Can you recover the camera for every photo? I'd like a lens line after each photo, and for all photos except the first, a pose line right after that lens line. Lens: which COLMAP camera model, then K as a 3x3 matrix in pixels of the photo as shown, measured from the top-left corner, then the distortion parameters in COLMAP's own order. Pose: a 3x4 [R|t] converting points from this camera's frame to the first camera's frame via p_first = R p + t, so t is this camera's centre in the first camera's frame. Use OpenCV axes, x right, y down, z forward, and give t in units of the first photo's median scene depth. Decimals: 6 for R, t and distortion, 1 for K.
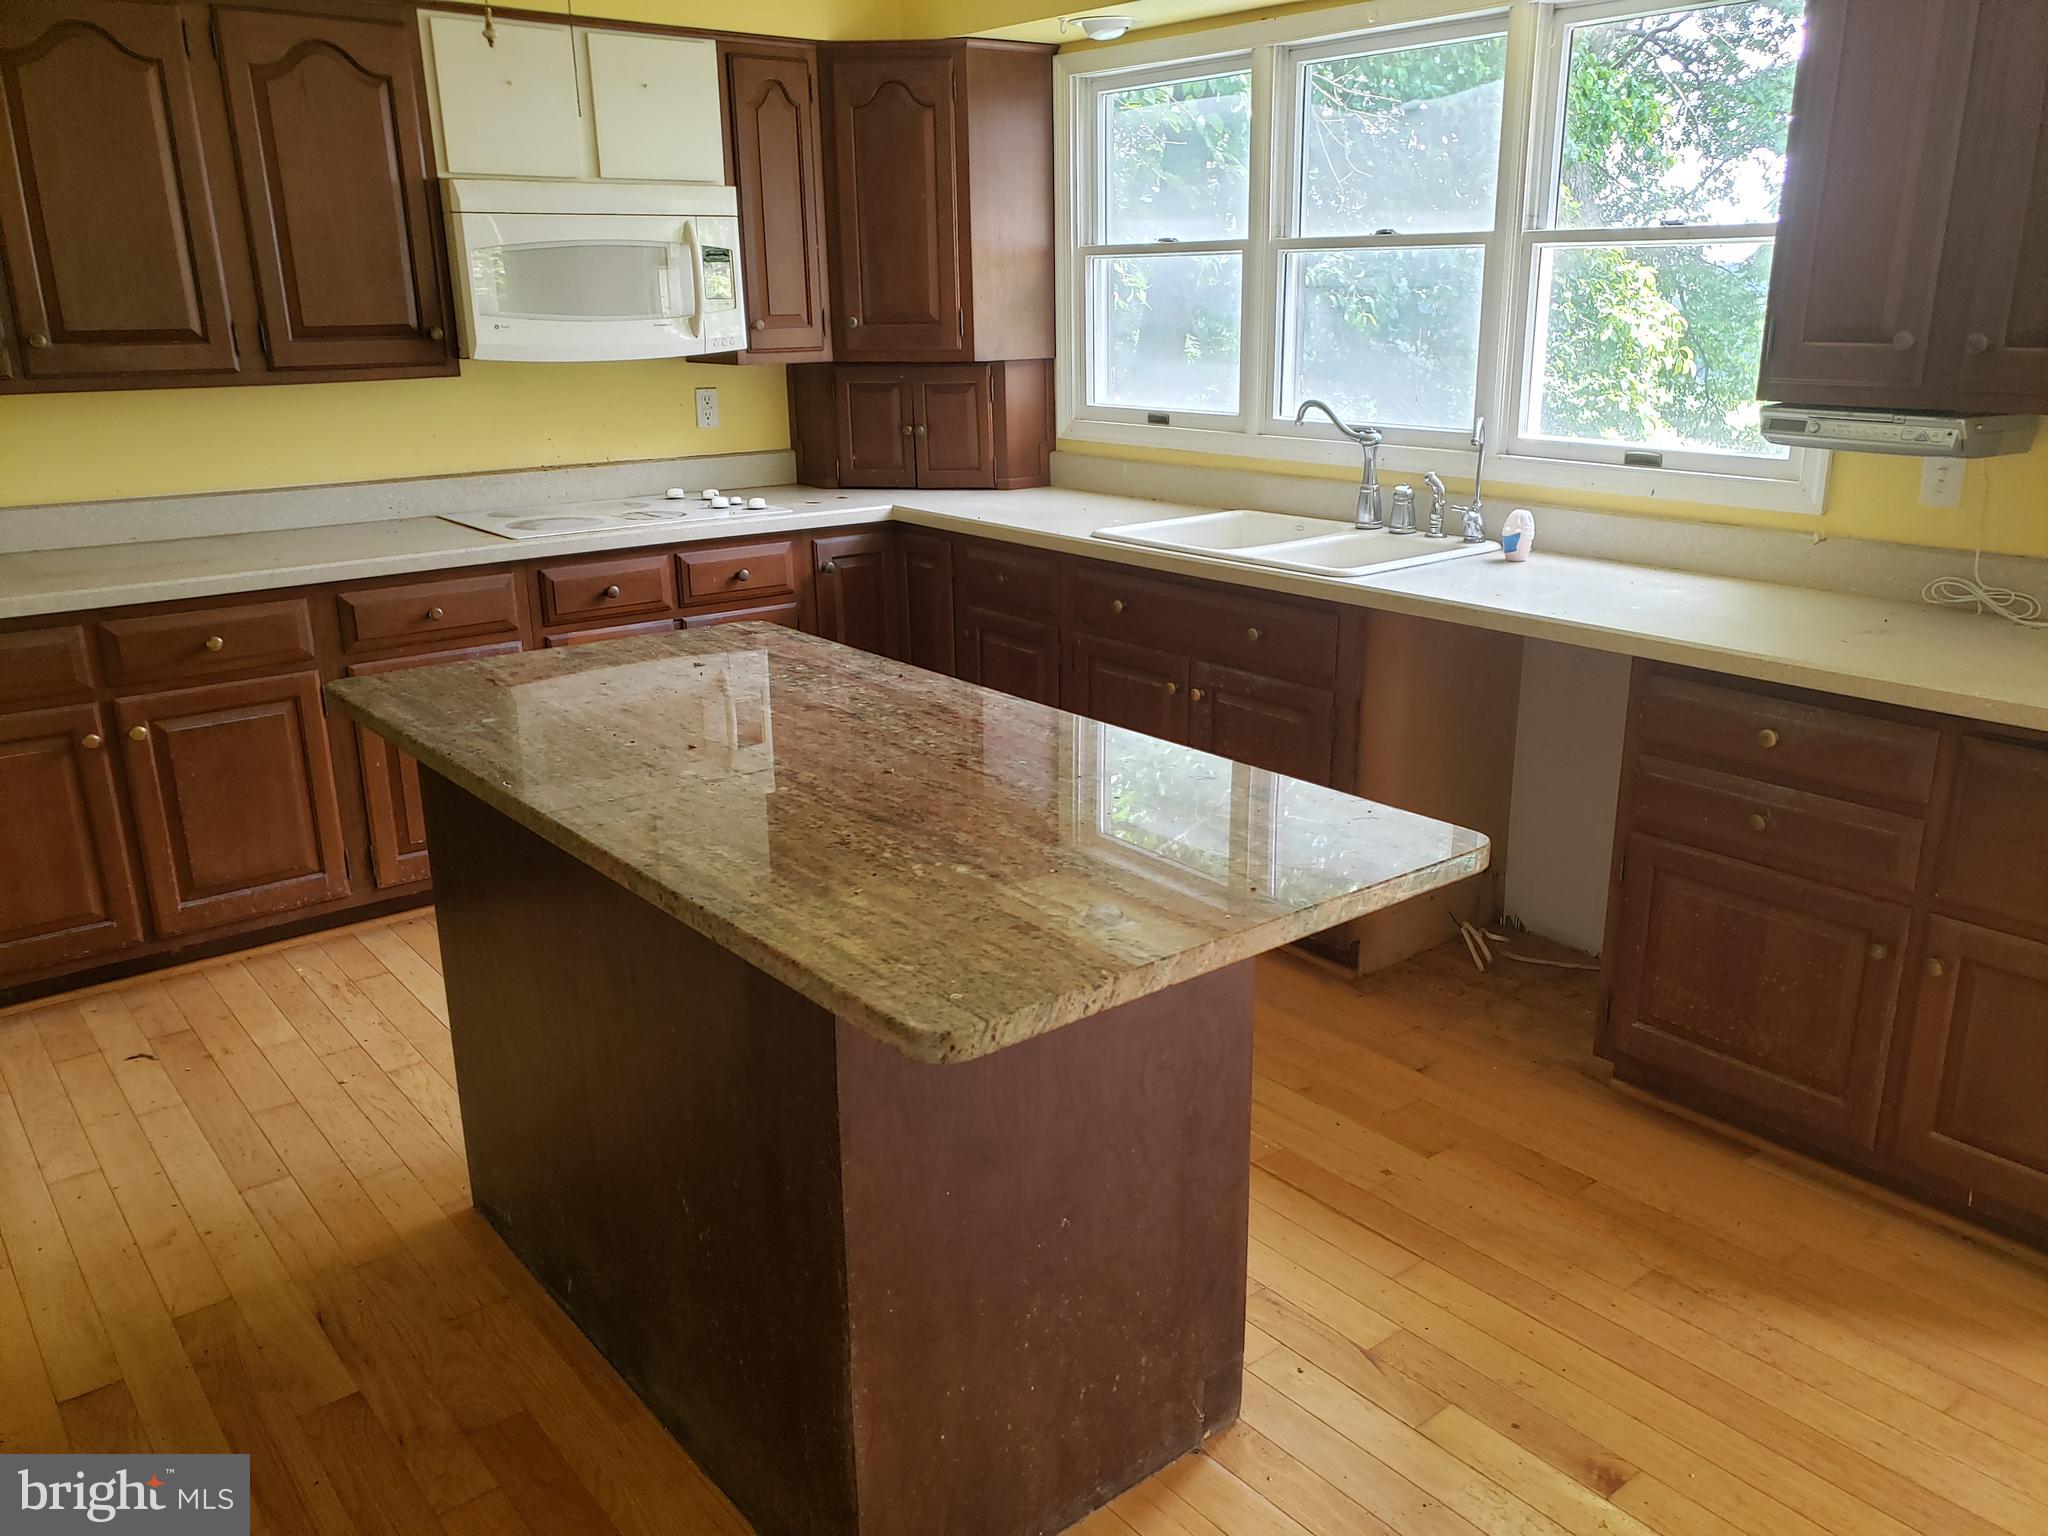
lens RADIAL K [[1588.6, 0, 1024.0], [0, 1588.6, 768.0], [0, 0, 1]] dist [0.080037, -0.086257]
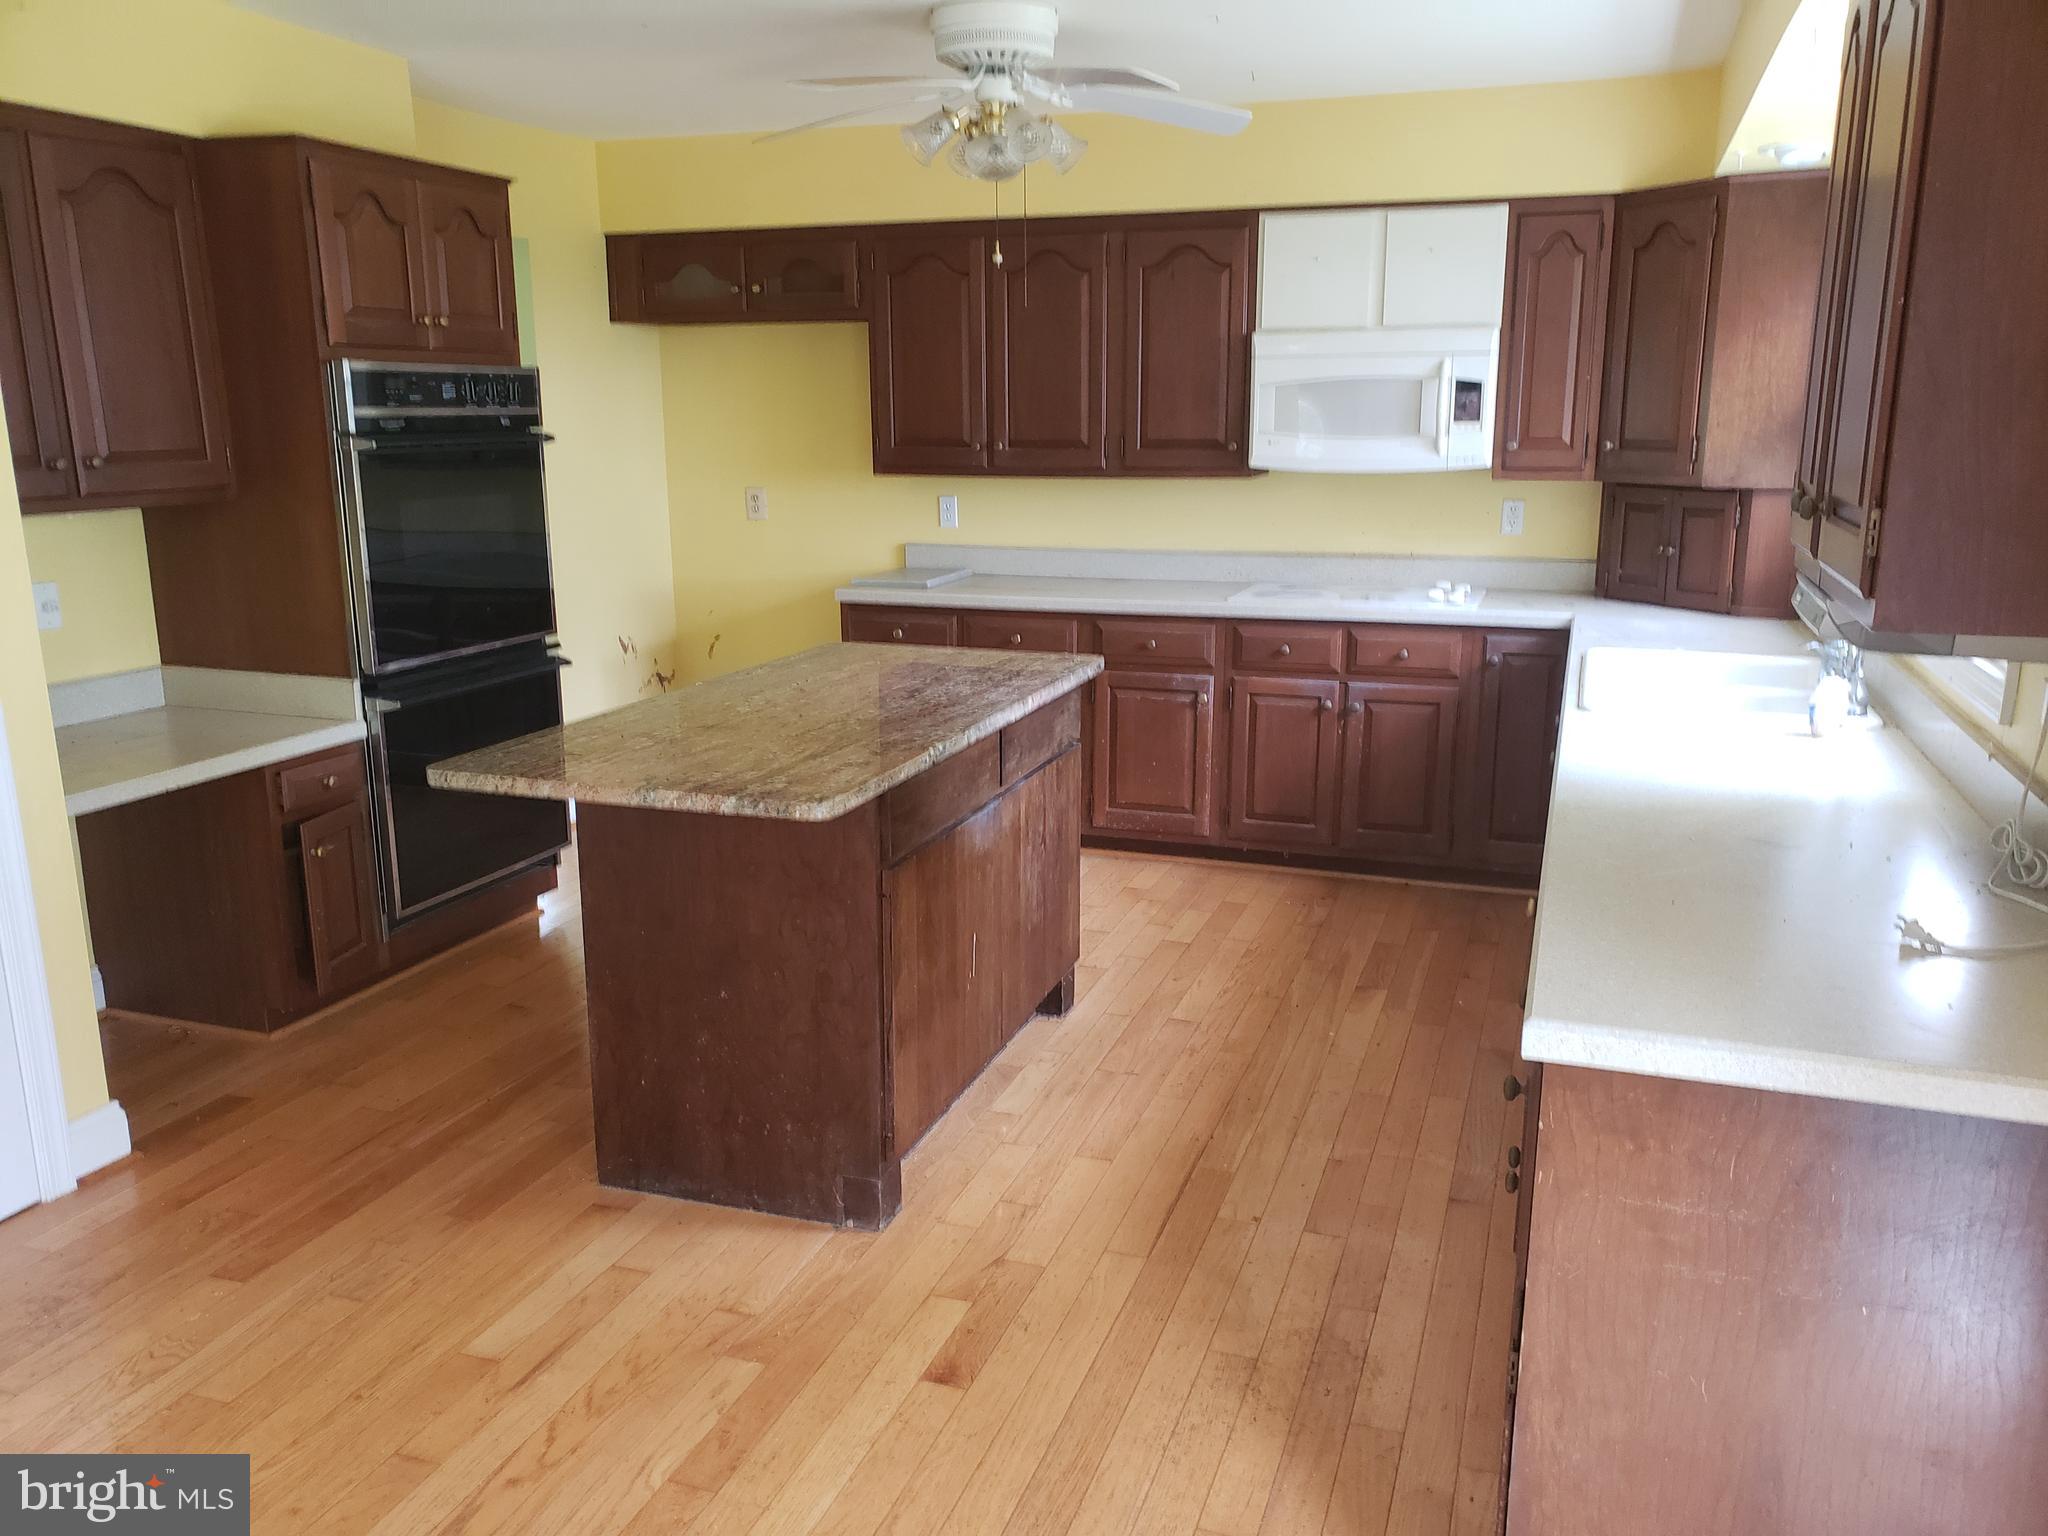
lens RADIAL K [[1561.3, 0, 1024.0], [0, 1561.3, 768.0], [0, 0, 1]] dist [0.151609, -0.319360]
pose [[0.532909, 0.201374, -0.821862, 0.654257], [-0.249546, 0.965473, 0.074752, -0.059230], [0.808539, 0.165257, 0.564762, 0.140564]]
